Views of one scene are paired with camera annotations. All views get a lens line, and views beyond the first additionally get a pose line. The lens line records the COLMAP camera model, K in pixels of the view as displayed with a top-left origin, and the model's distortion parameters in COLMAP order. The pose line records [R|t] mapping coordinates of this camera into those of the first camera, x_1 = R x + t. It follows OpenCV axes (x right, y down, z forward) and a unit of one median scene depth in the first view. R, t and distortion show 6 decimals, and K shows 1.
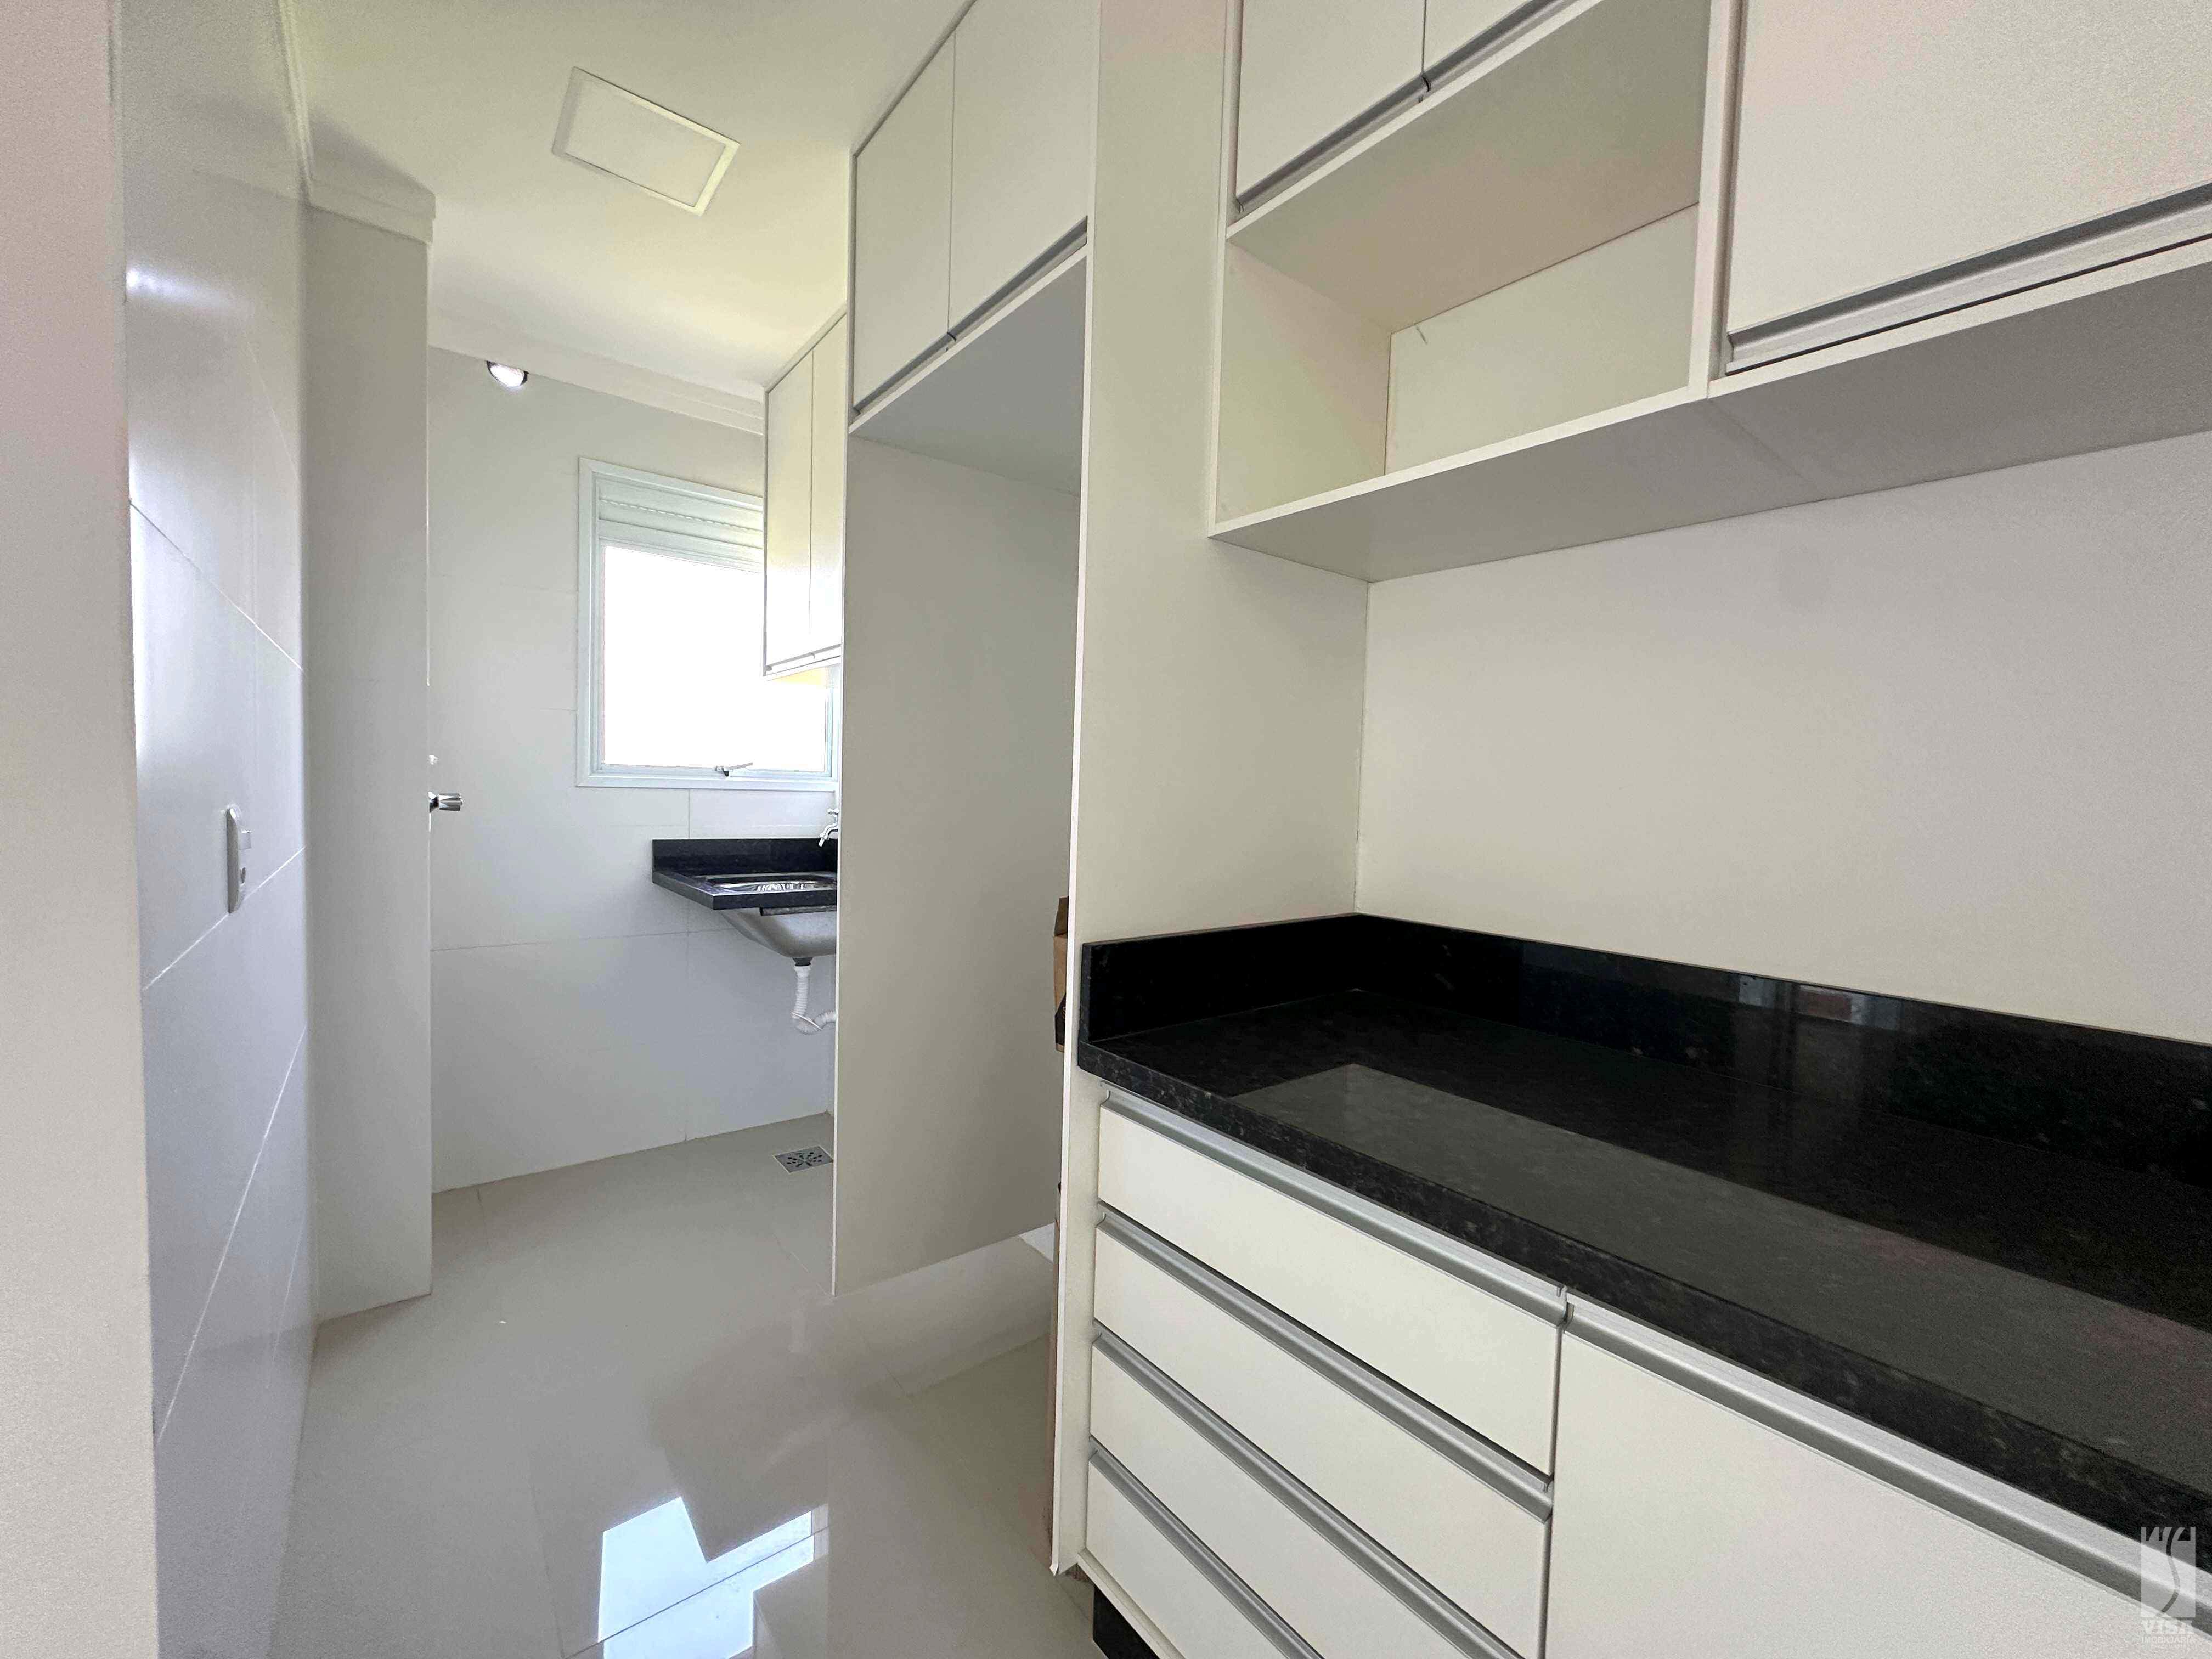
lens RADIAL K [[882.4, 0, 1113.1], [0, 882.4, 829.6], [0, 0, 1]] dist [-0.012675, -0.000142]
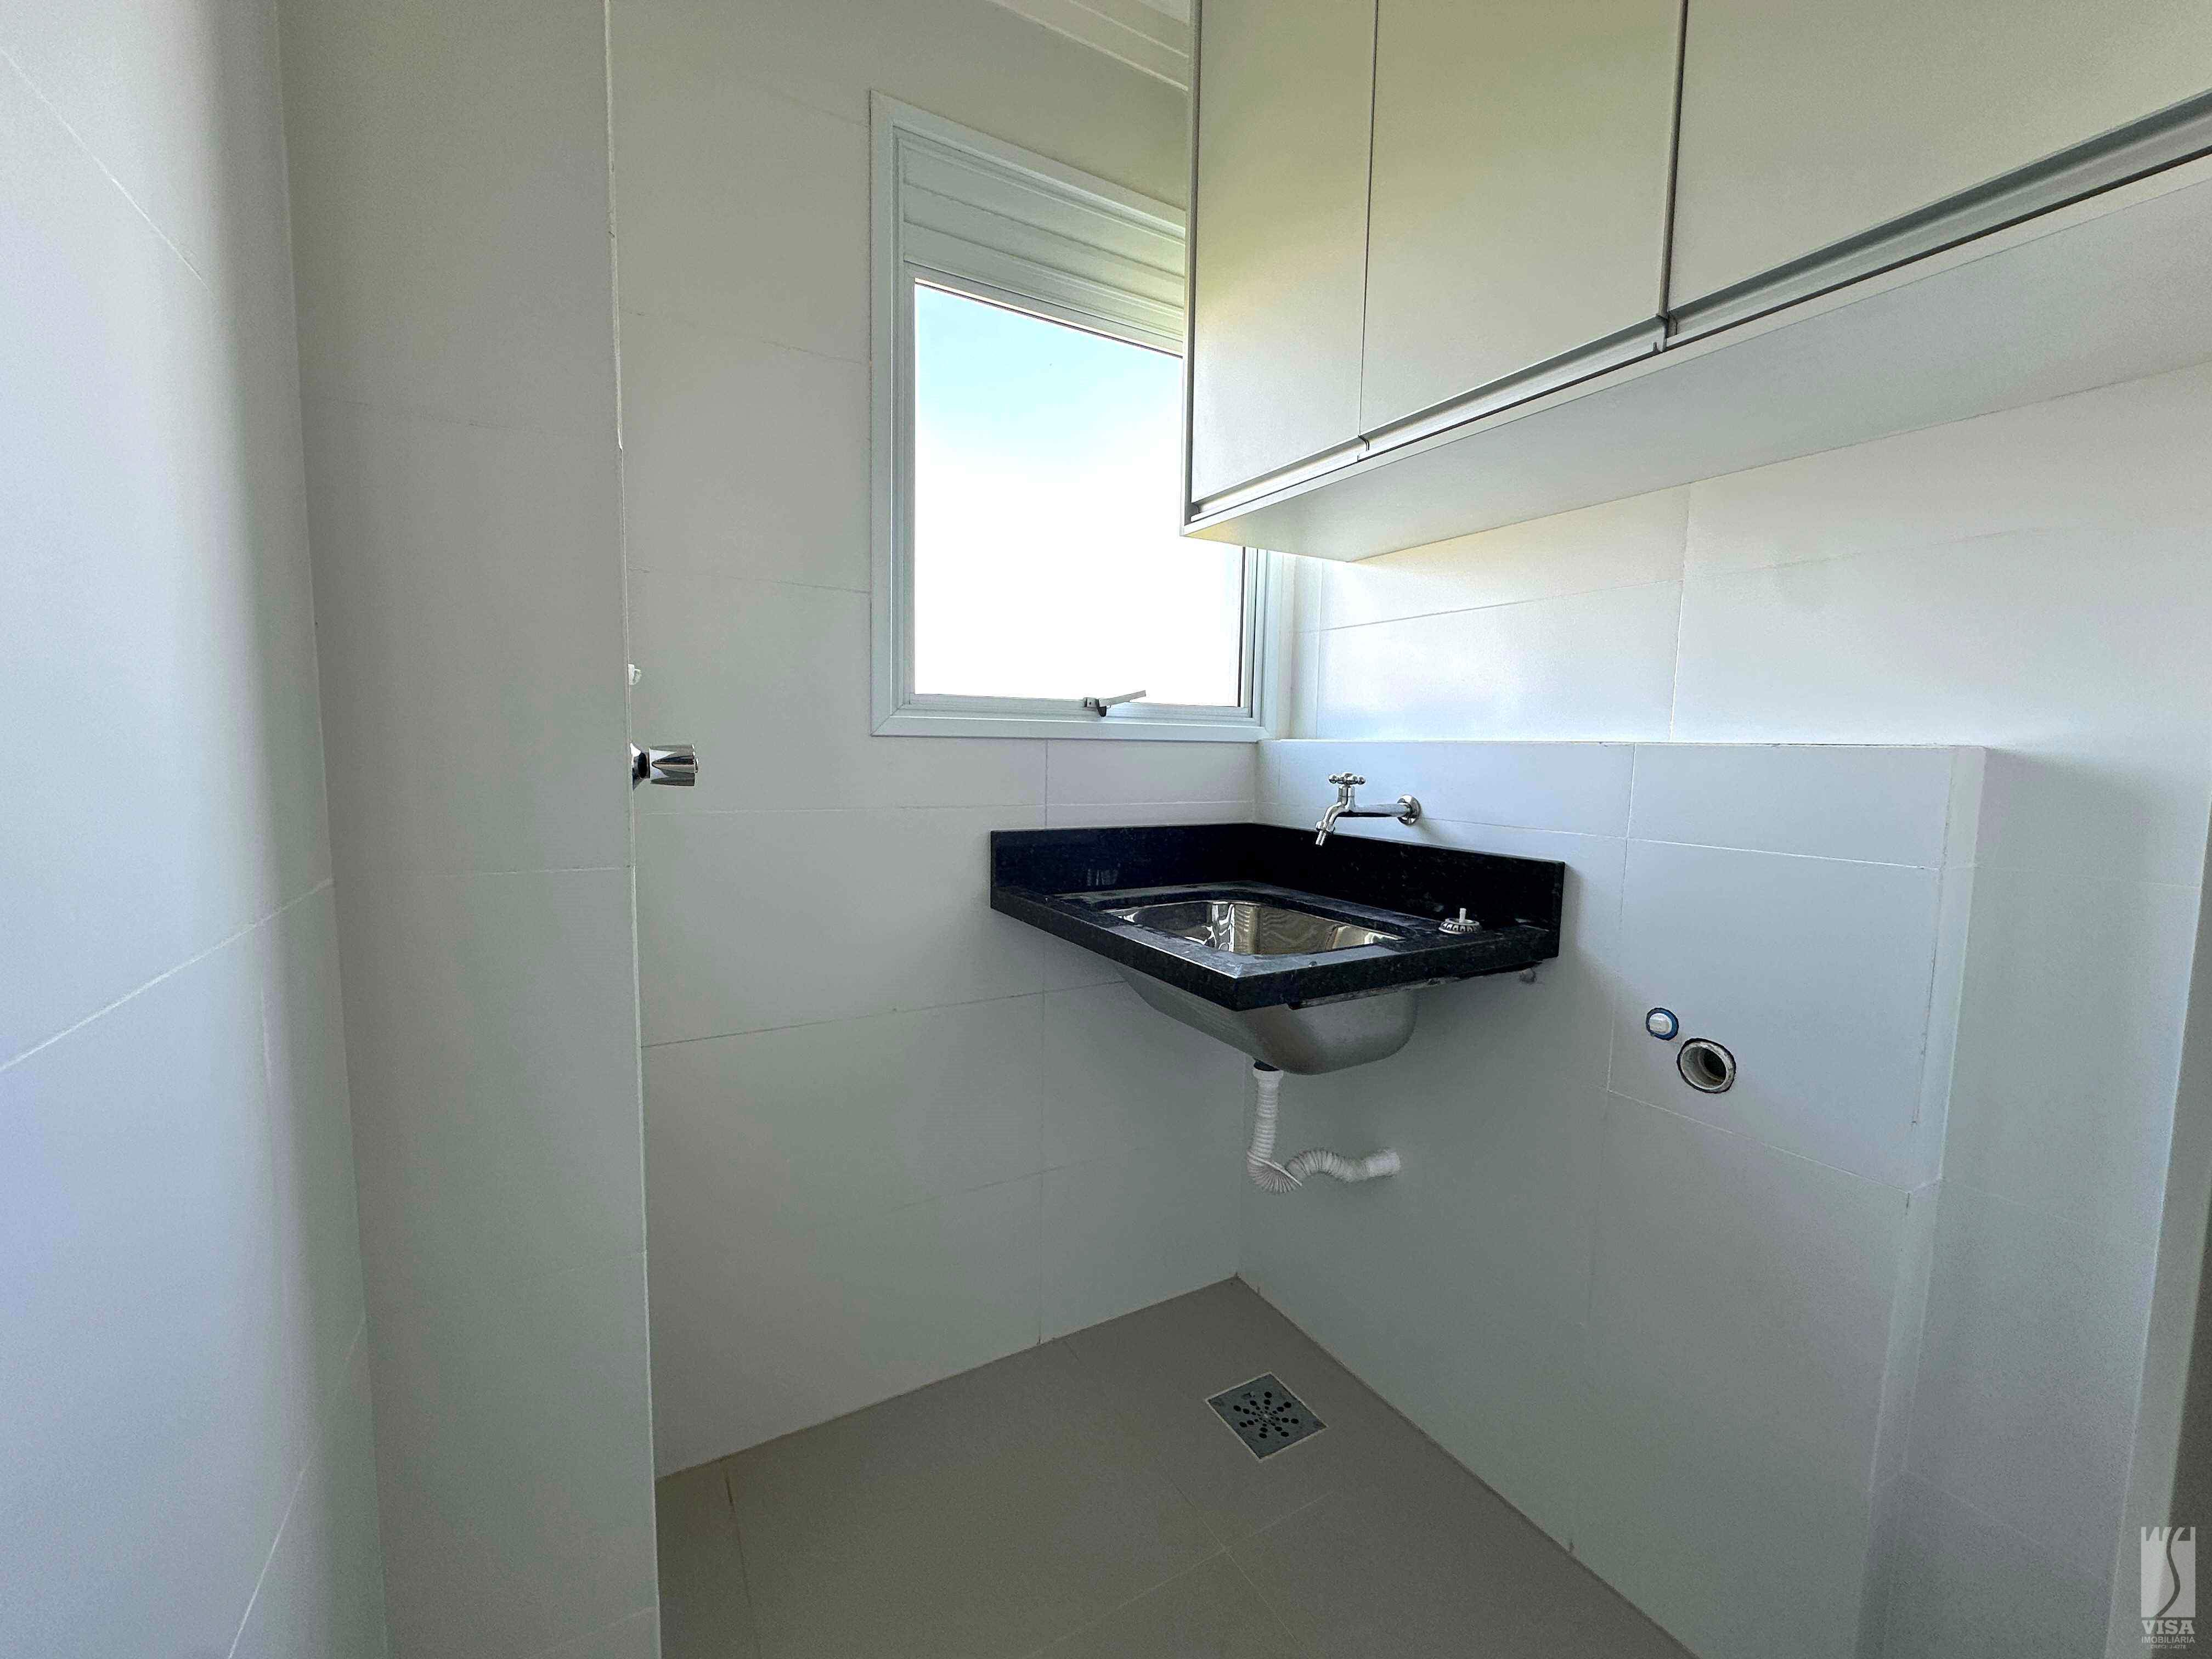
lens RADIAL K [[882.4, 0, 1098.1], [0, 882.4, 827.8], [0, 0, 1]] dist [-0.012675, -0.000142]
pose [[0.987170, -0.000273, -0.159673, -0.369168], [0.006599, 0.999214, 0.039086, -0.012189], [0.159536, -0.039638, 0.986396, 0.463767]]
